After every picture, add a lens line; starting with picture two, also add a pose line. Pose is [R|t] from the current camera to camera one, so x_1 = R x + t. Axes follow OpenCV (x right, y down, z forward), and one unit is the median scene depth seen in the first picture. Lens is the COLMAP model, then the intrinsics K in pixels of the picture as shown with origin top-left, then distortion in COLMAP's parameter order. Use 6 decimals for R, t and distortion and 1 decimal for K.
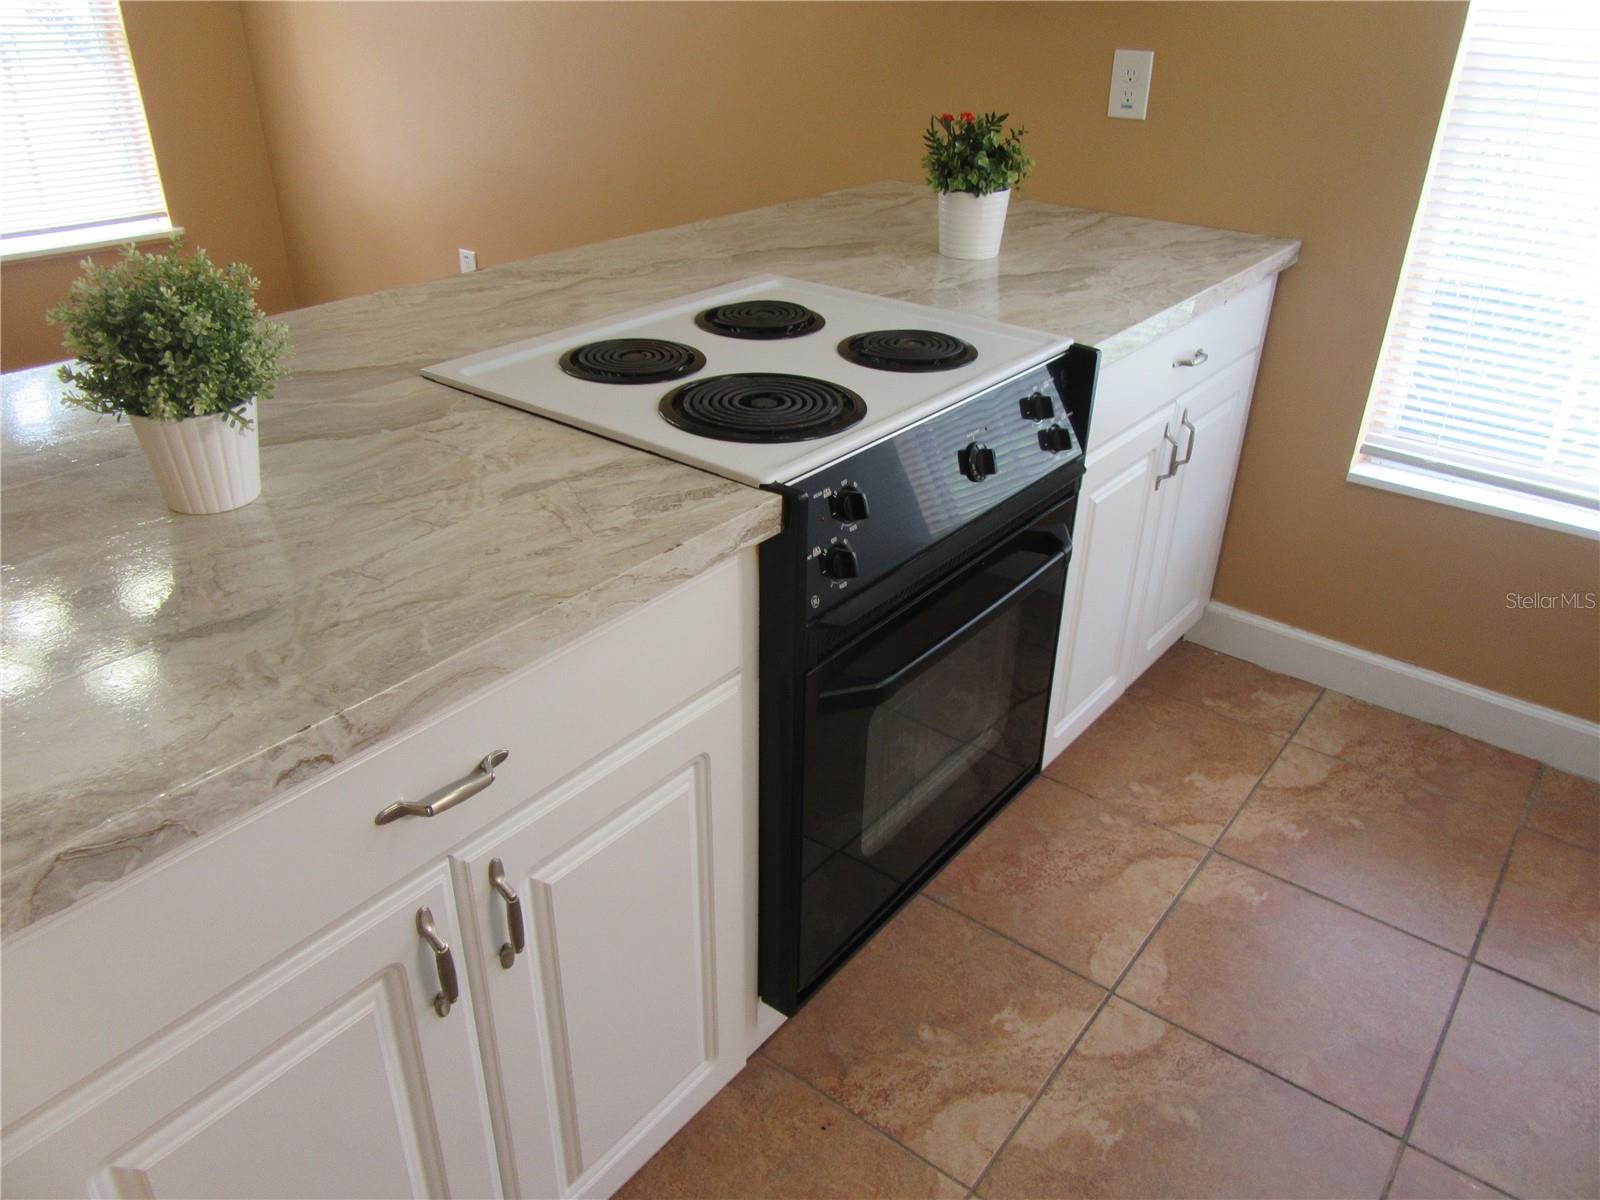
lens RADIAL K [[1183.5, 0, 800.0], [0, 1183.5, 600.0], [0, 0, 1]] dist [-0.004754, 0.006856]
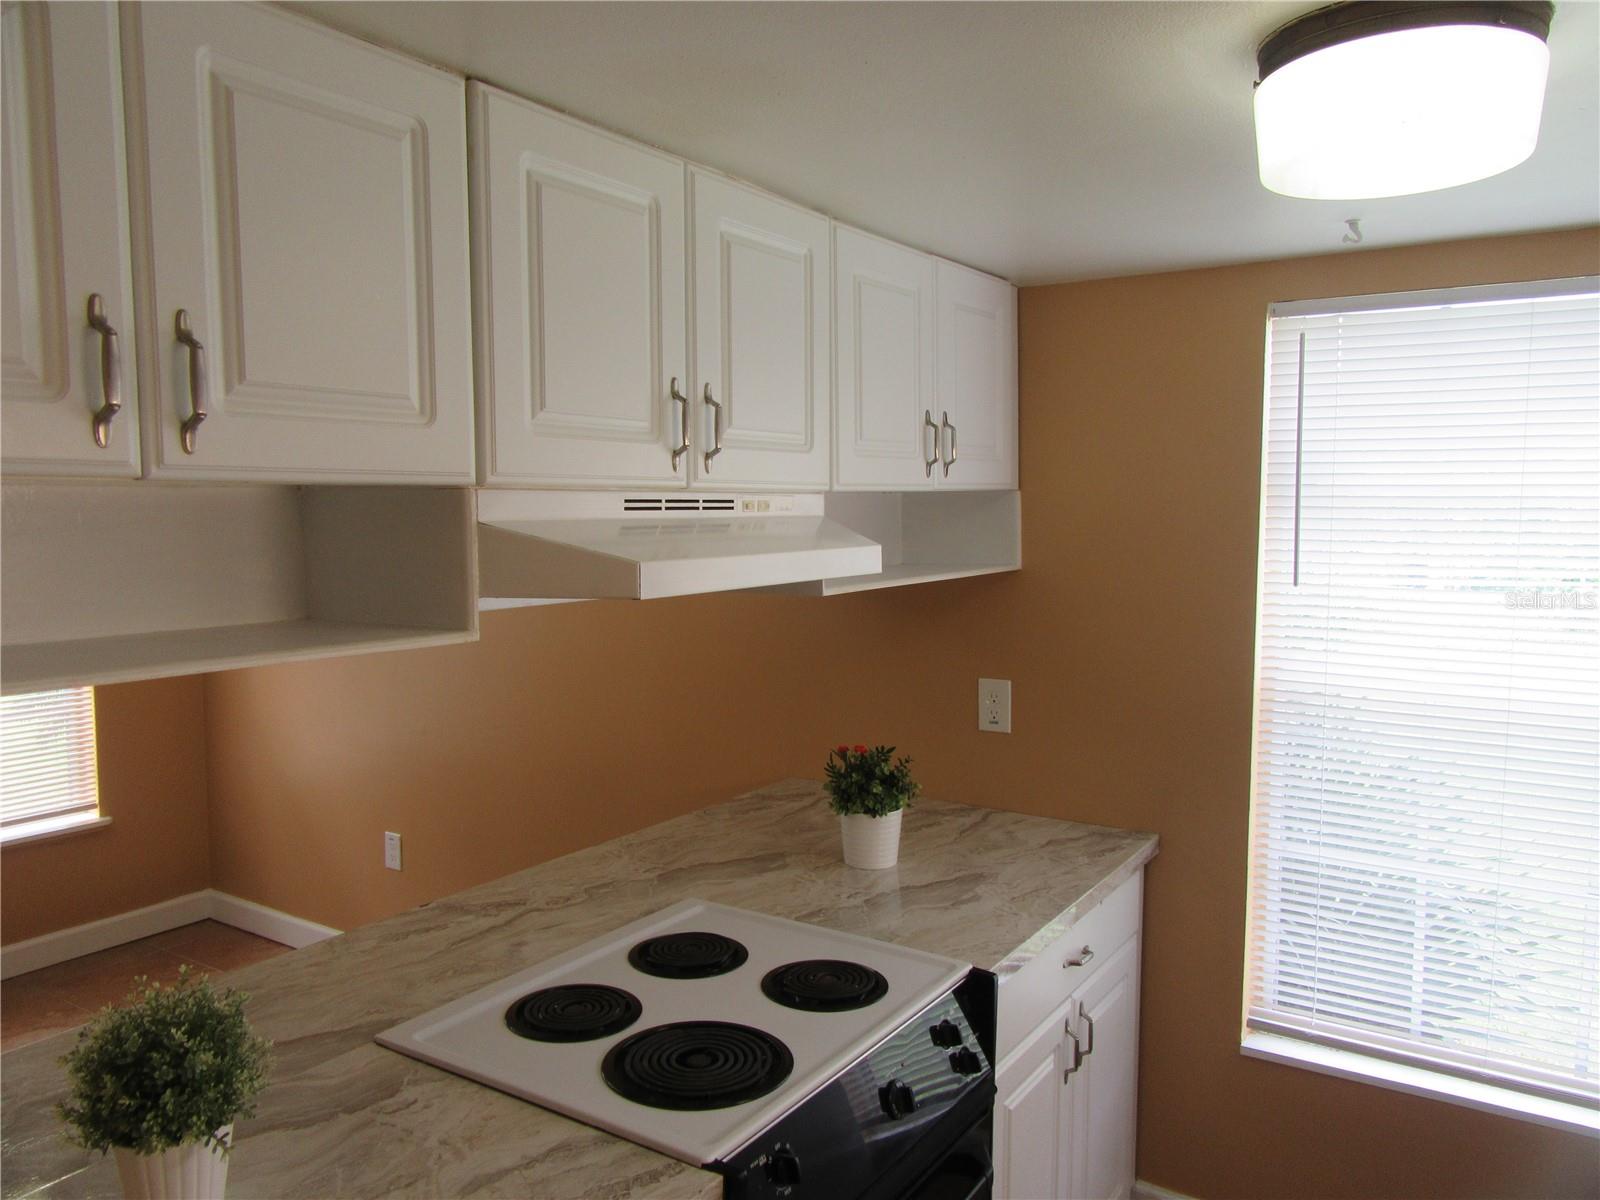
lens RADIAL K [[1183.5, 0, 800.0], [0, 1183.5, 600.0], [0, 0, 1]] dist [-0.004754, 0.006856]
pose [[0.996034, -0.022071, 0.086193, -0.017270], [0.055394, 0.911920, -0.406611, -0.080950], [-0.069627, 0.409773, 0.909526, -0.132384]]
